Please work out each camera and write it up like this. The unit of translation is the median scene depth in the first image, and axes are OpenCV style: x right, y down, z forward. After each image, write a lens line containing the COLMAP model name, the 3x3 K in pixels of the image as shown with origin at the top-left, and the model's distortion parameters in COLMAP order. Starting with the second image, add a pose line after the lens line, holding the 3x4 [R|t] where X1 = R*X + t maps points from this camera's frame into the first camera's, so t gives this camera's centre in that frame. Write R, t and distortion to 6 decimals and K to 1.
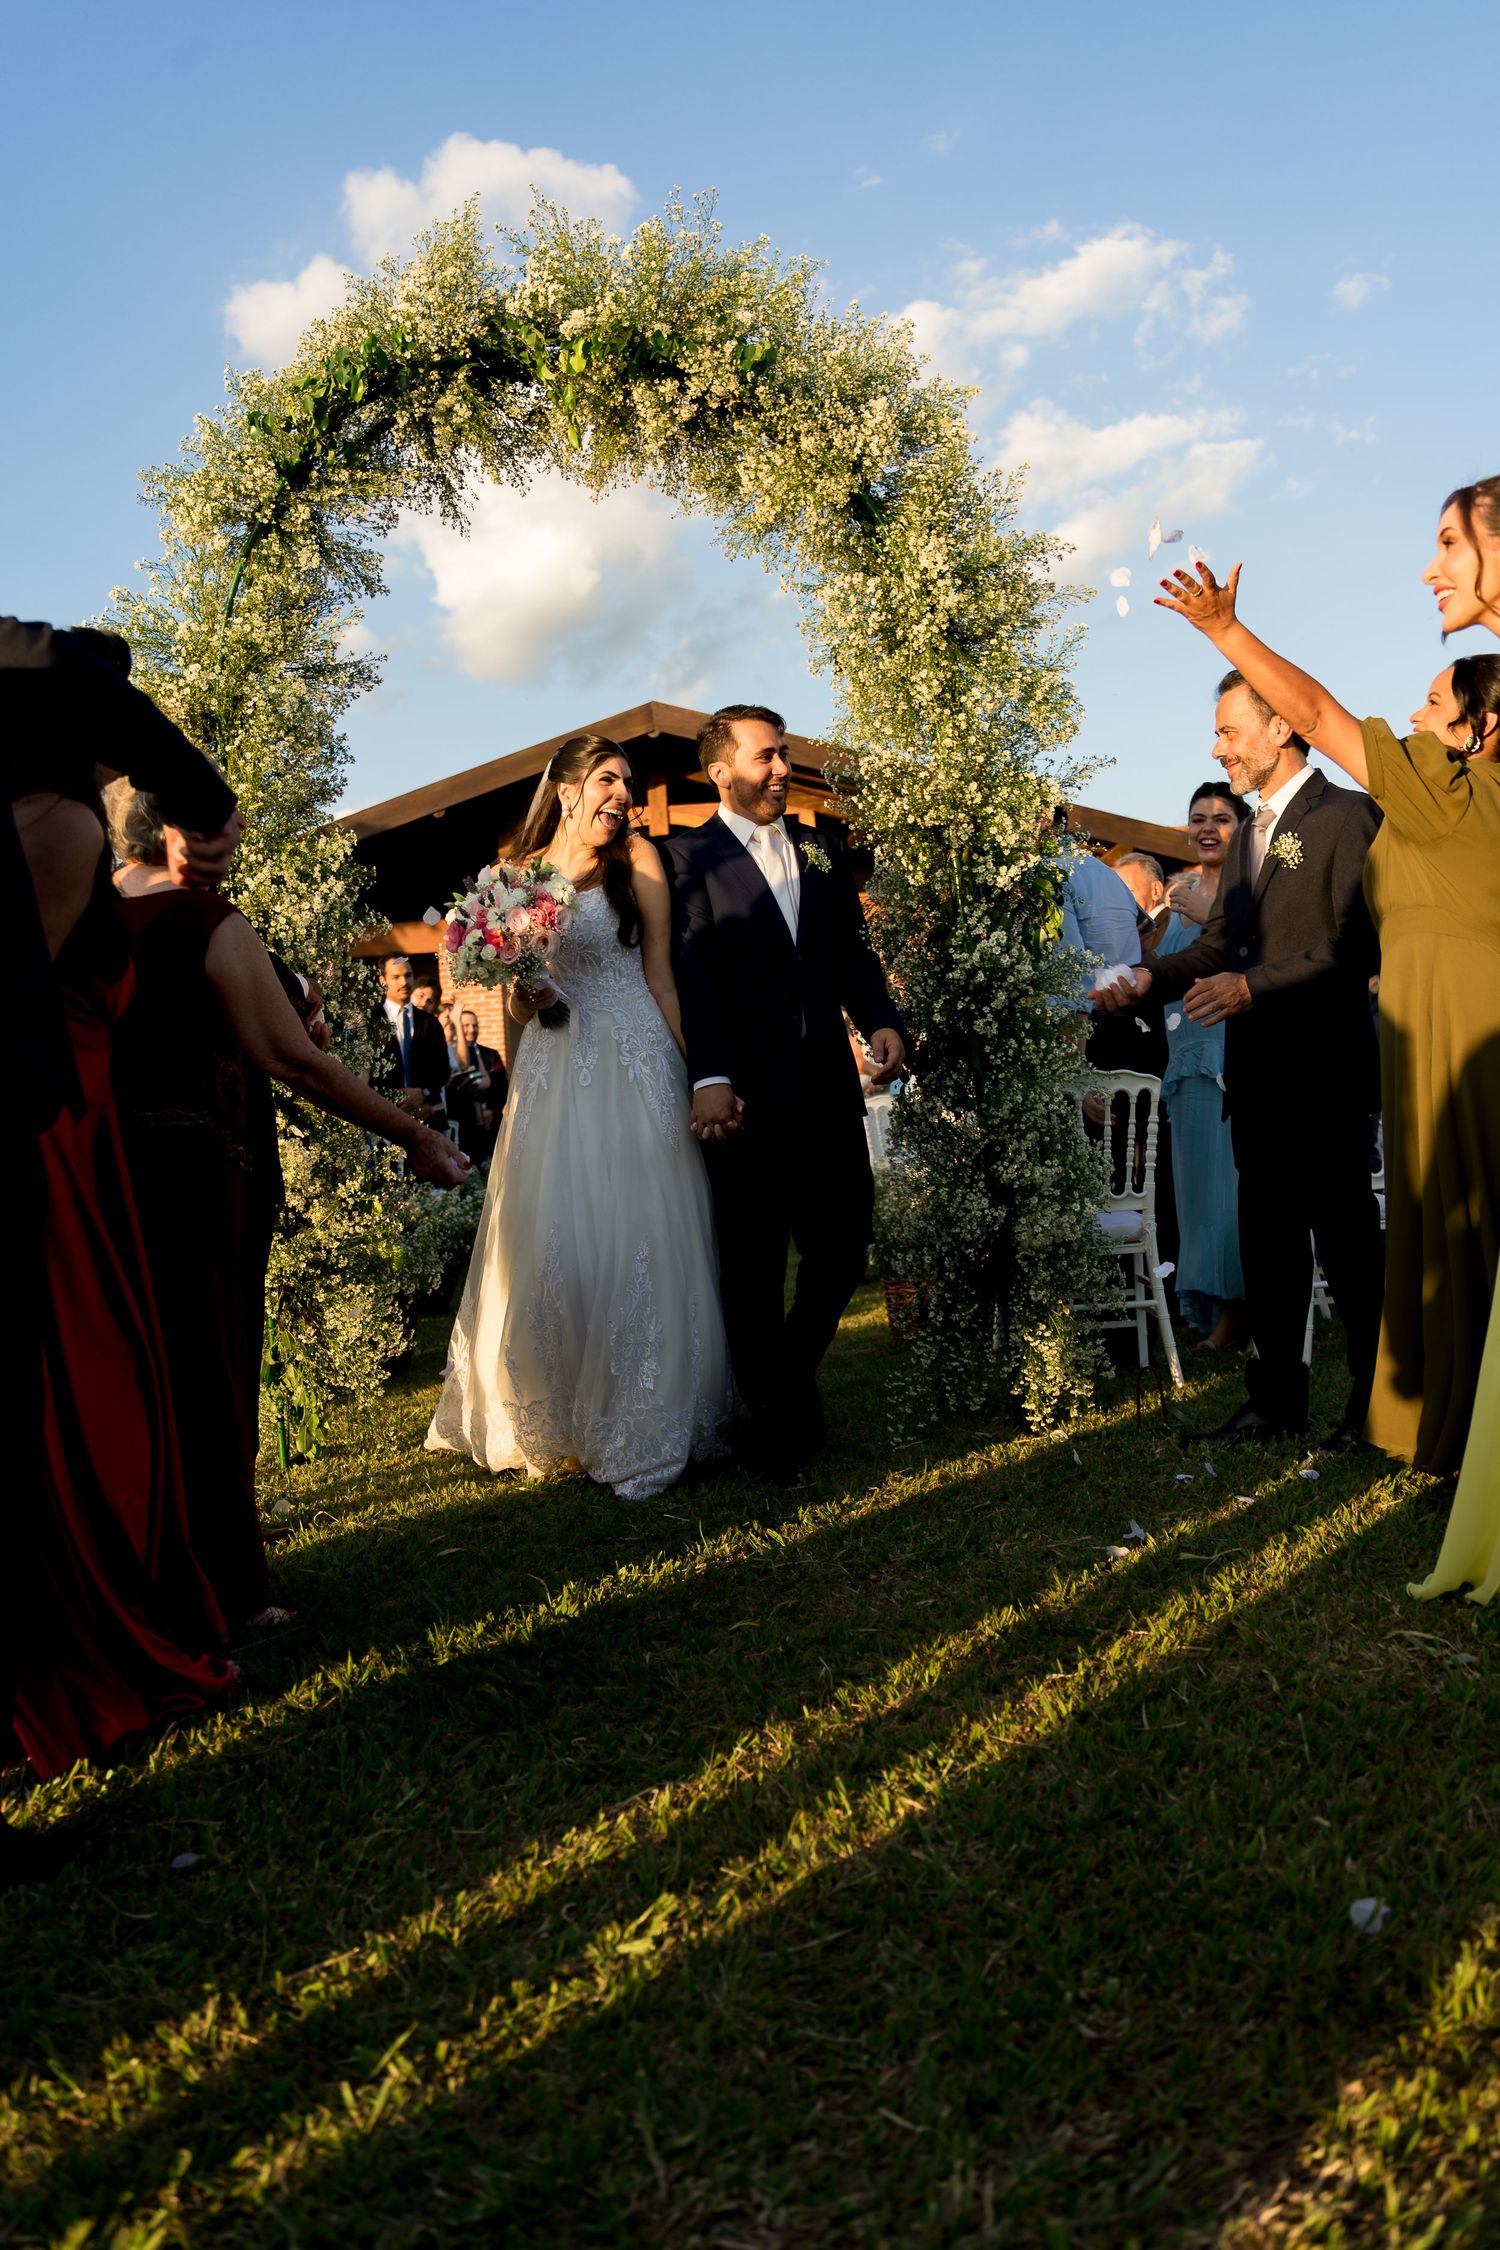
lens RADIAL K [[1854.7, 0, 759.7], [0, 1854.7, 1118.4], [0, 0, 1]] dist [-0.108588, 0.080332]
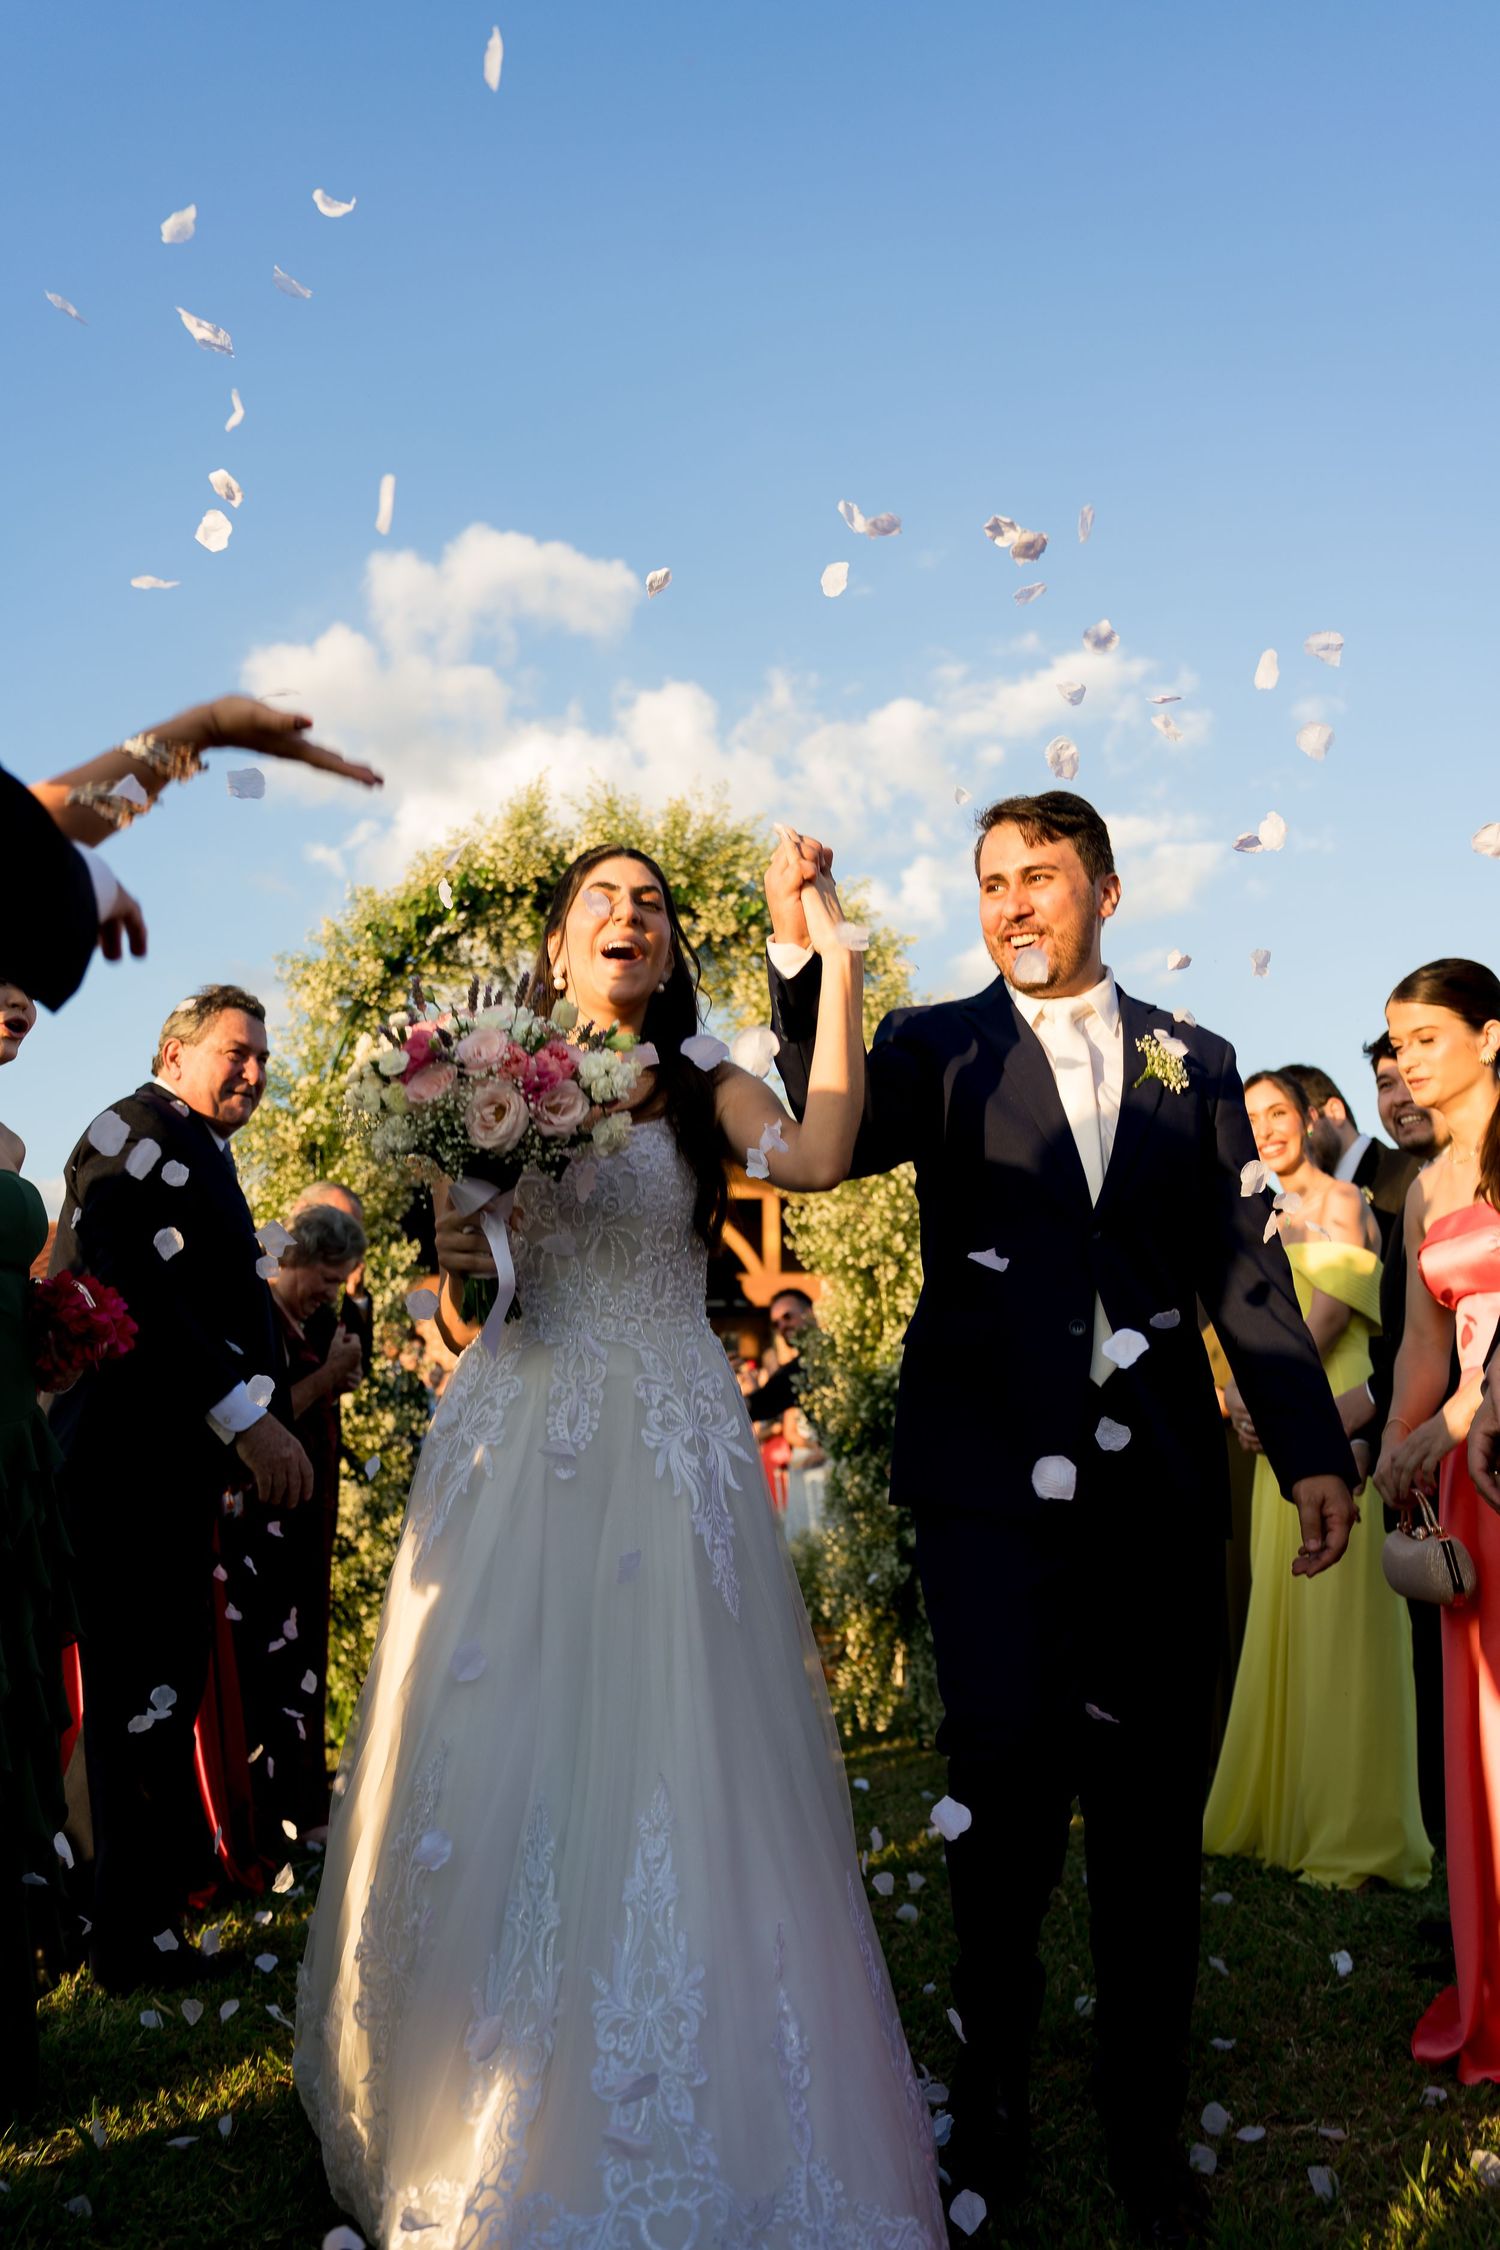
lens RADIAL K [[1854.7, 0, 765.1], [0, 1854.7, 1104.0], [0, 0, 1]] dist [-0.108588, 0.080332]
pose [[0.998269, 0.055427, 0.019657, -0.009896], [-0.050339, 0.978154, -0.201695, -0.002189], [-0.030407, 0.200357, 0.979251, -0.296267]]
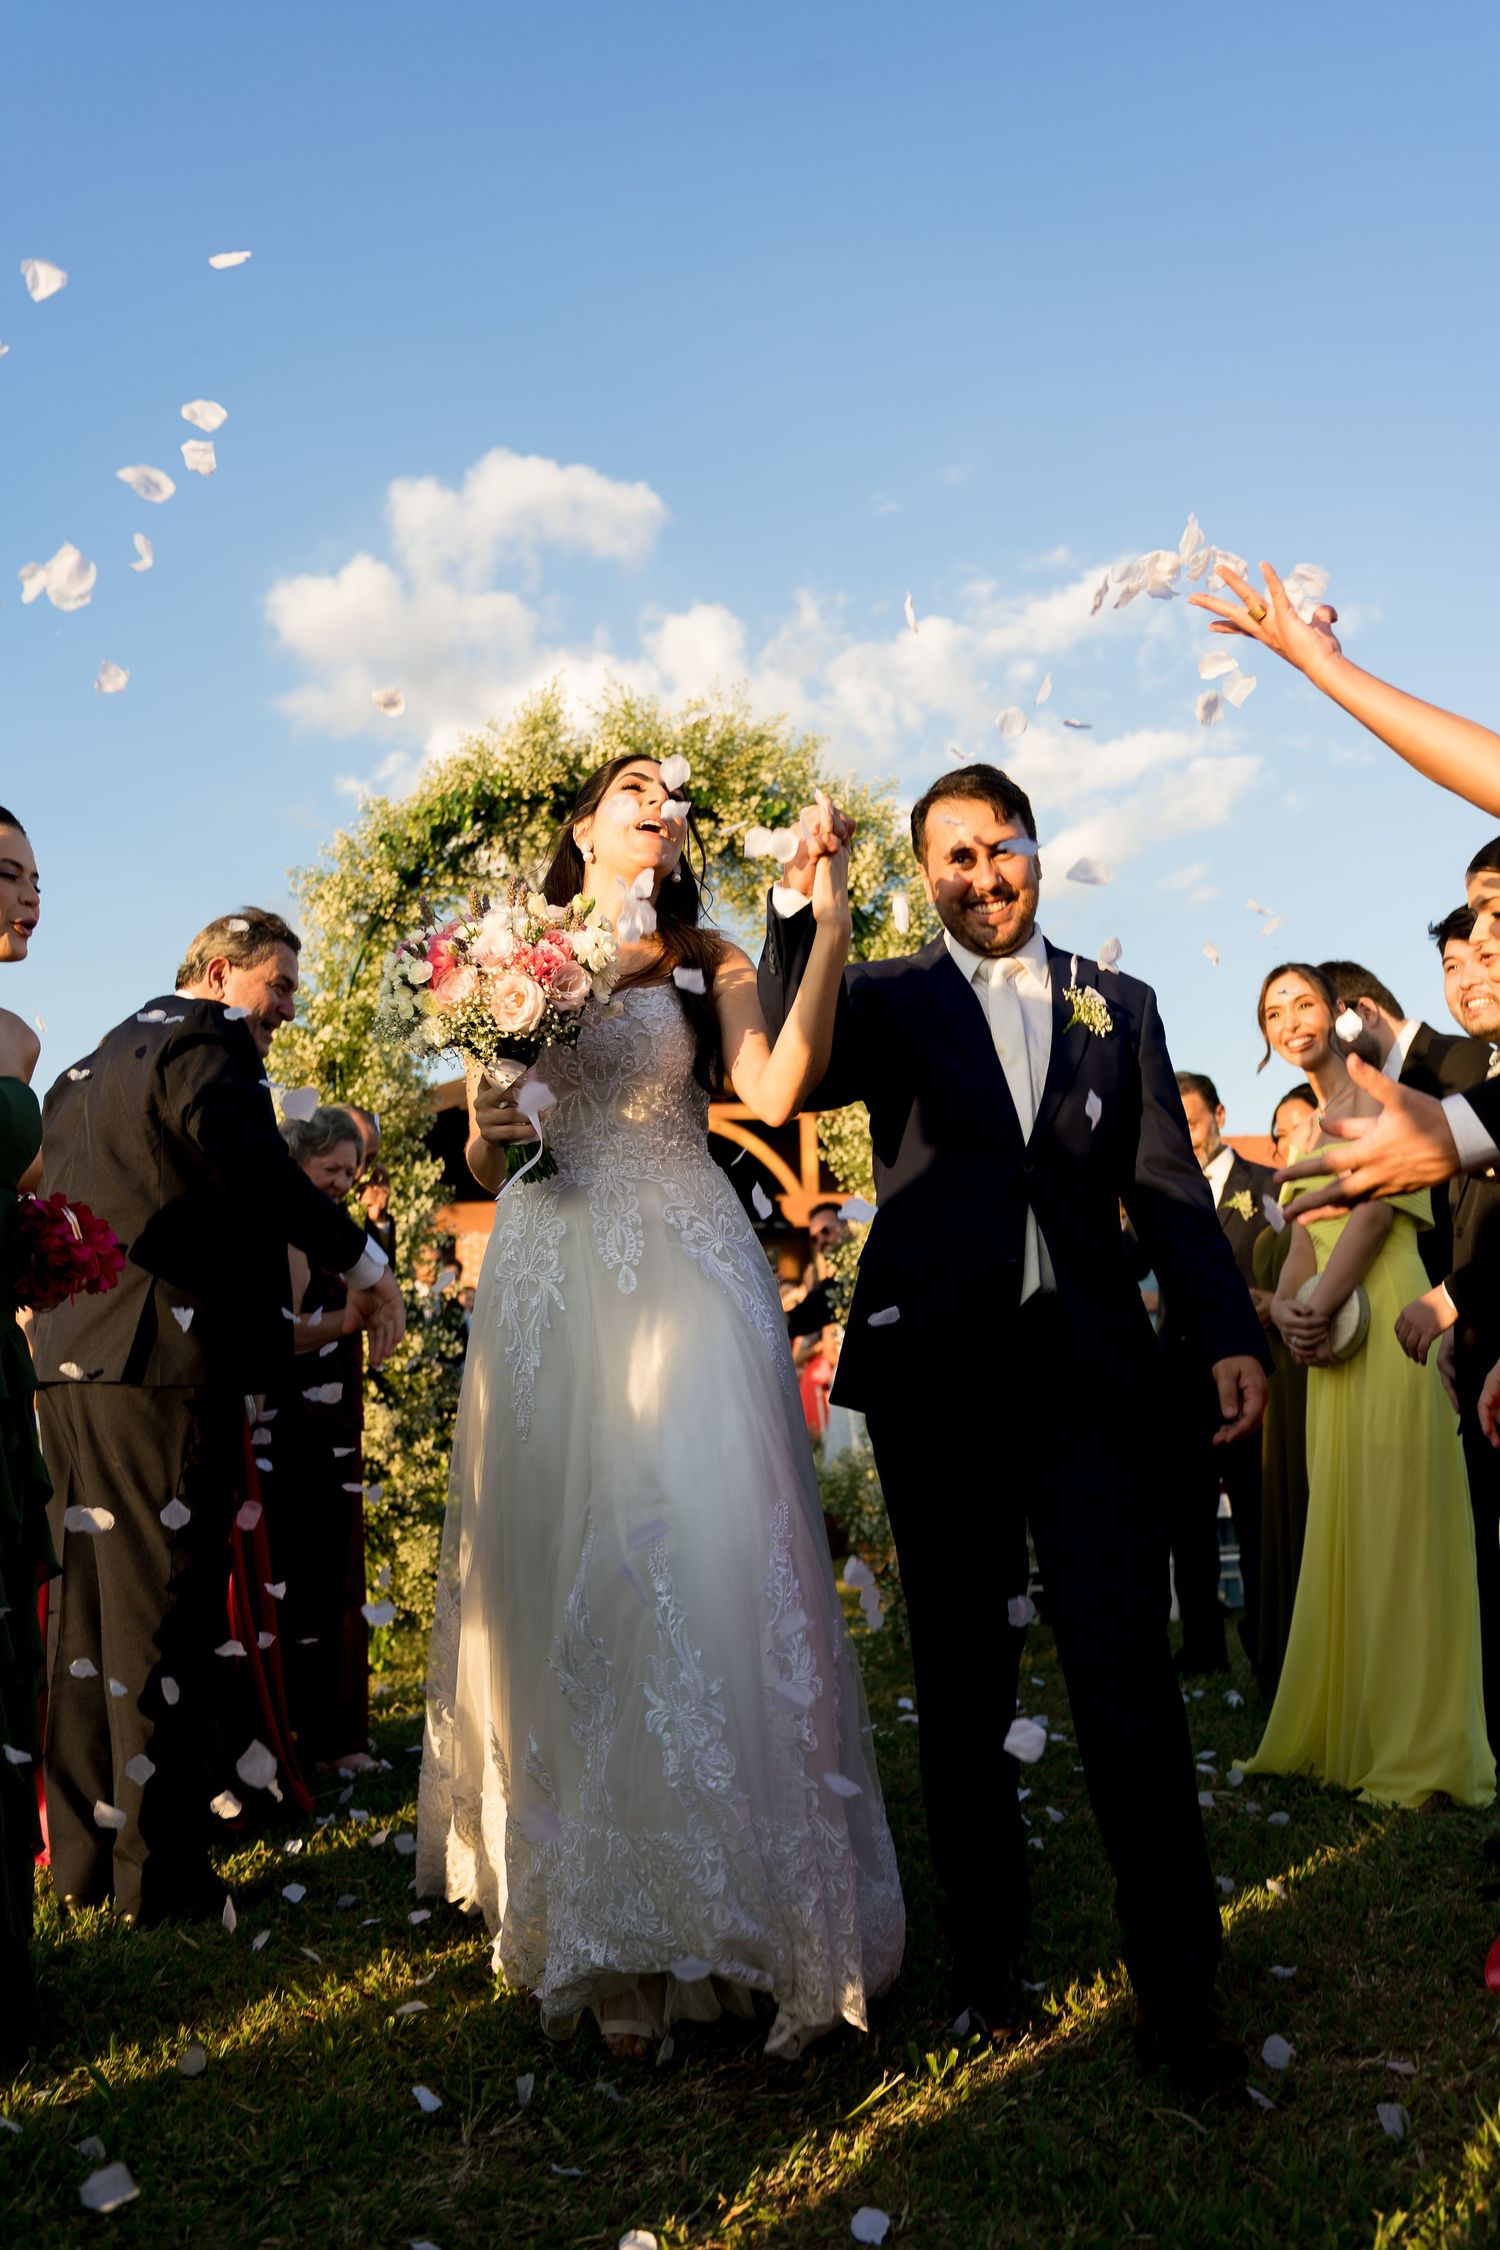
lens RADIAL K [[1854.7, 0, 748.6], [0, 1854.7, 1129.9], [0, 0, 1]] dist [-0.108588, 0.080332]
pose [[0.999343, 0.035625, -0.006606, -0.004097], [-0.036209, 0.988496, -0.146849, 0.001125], [0.001299, 0.146992, 0.989137, -0.257640]]
